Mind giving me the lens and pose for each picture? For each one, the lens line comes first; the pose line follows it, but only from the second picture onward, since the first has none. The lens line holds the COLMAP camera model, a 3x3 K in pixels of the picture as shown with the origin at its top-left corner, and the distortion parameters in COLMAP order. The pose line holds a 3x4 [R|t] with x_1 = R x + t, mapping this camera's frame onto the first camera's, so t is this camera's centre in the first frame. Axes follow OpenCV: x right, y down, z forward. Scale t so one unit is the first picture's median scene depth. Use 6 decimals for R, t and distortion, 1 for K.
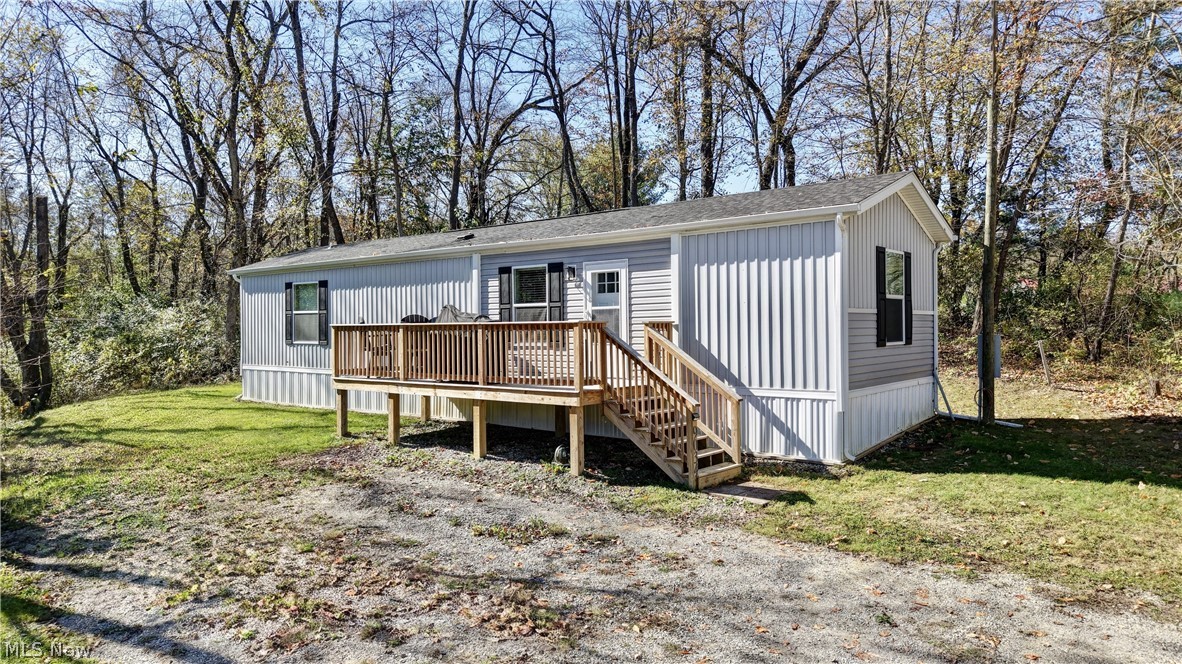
lens RADIAL K [[769.8, 0, 591.0], [0, 769.8, 332.0], [0, 0, 1]] dist [-0.001250, -0.001866]
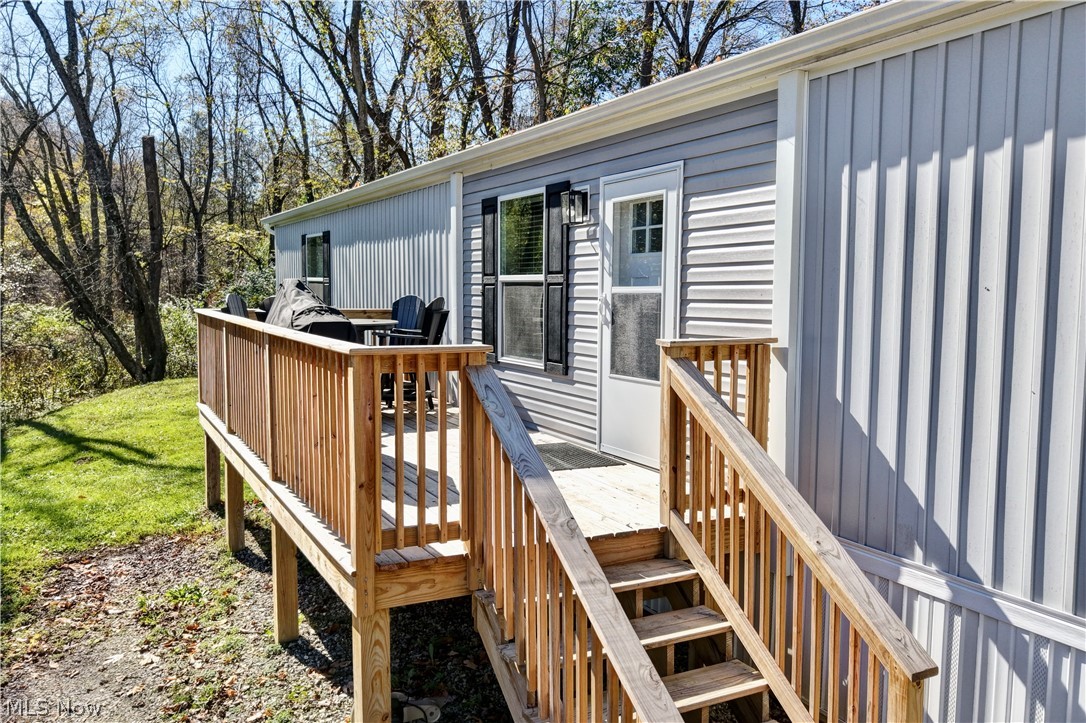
lens RADIAL K [[858.5, 0, 543.0], [0, 858.5, 361.5], [0, 0, 1]] dist [-0.003926, -0.003555]
pose [[0.918063, 0.045360, -0.393831, 0.155440], [-0.011062, 0.995977, 0.088925, -0.034504], [0.396280, -0.077282, 0.914871, 0.582020]]
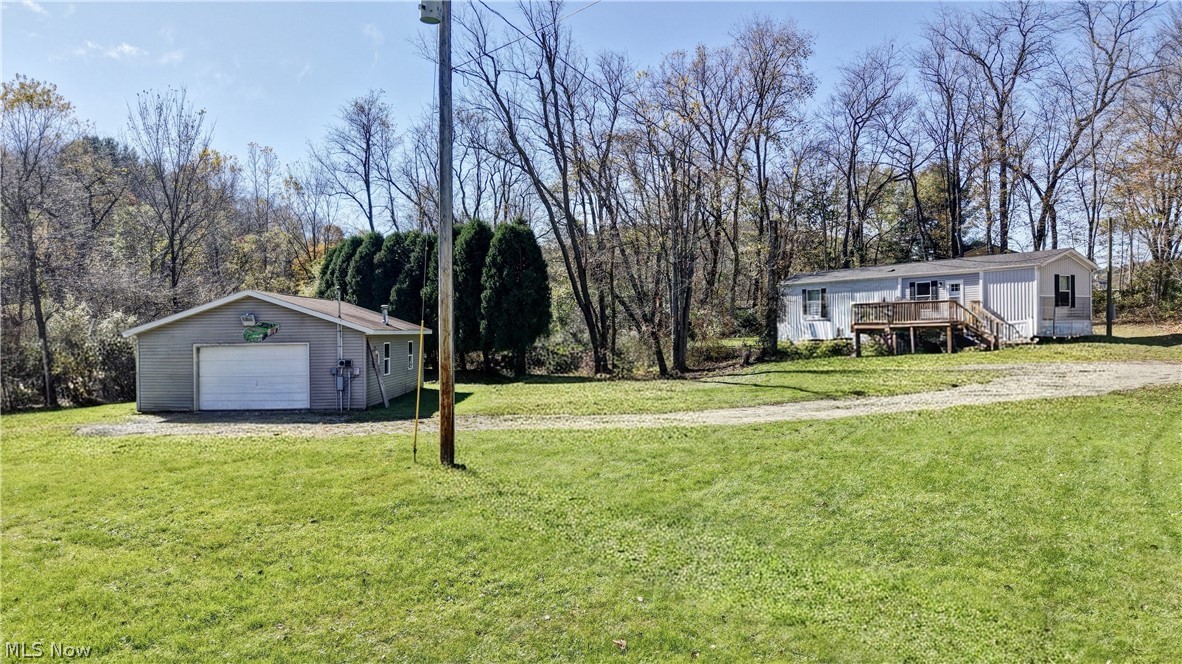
lens RADIAL K [[769.8, 0, 591.0], [0, 769.8, 332.0], [0, 0, 1]] dist [-0.001250, -0.001866]
pose [[0.929837, -0.004797, -0.367940, -0.191274], [0.004830, 0.999988, -0.000832, 0.097406], [0.367939, -0.001004, 0.929849, -2.217305]]
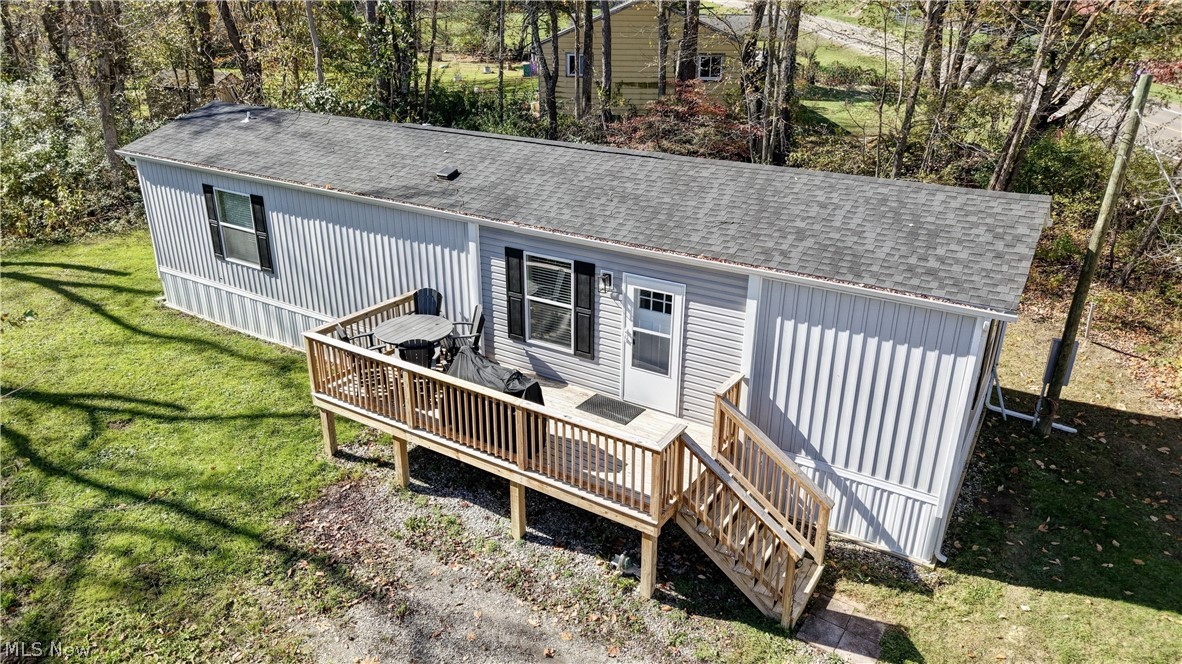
lens RADIAL K [[771.9, 0, 583.9], [0, 771.9, 303.3], [0, 0, 1]] dist [-0.009844, 0.000248]
pose [[0.992661, -0.029194, 0.117352, -0.154081], [-0.016198, 0.929577, 0.368272, -0.374358], [-0.119840, -0.367470, 0.922282, 0.260049]]
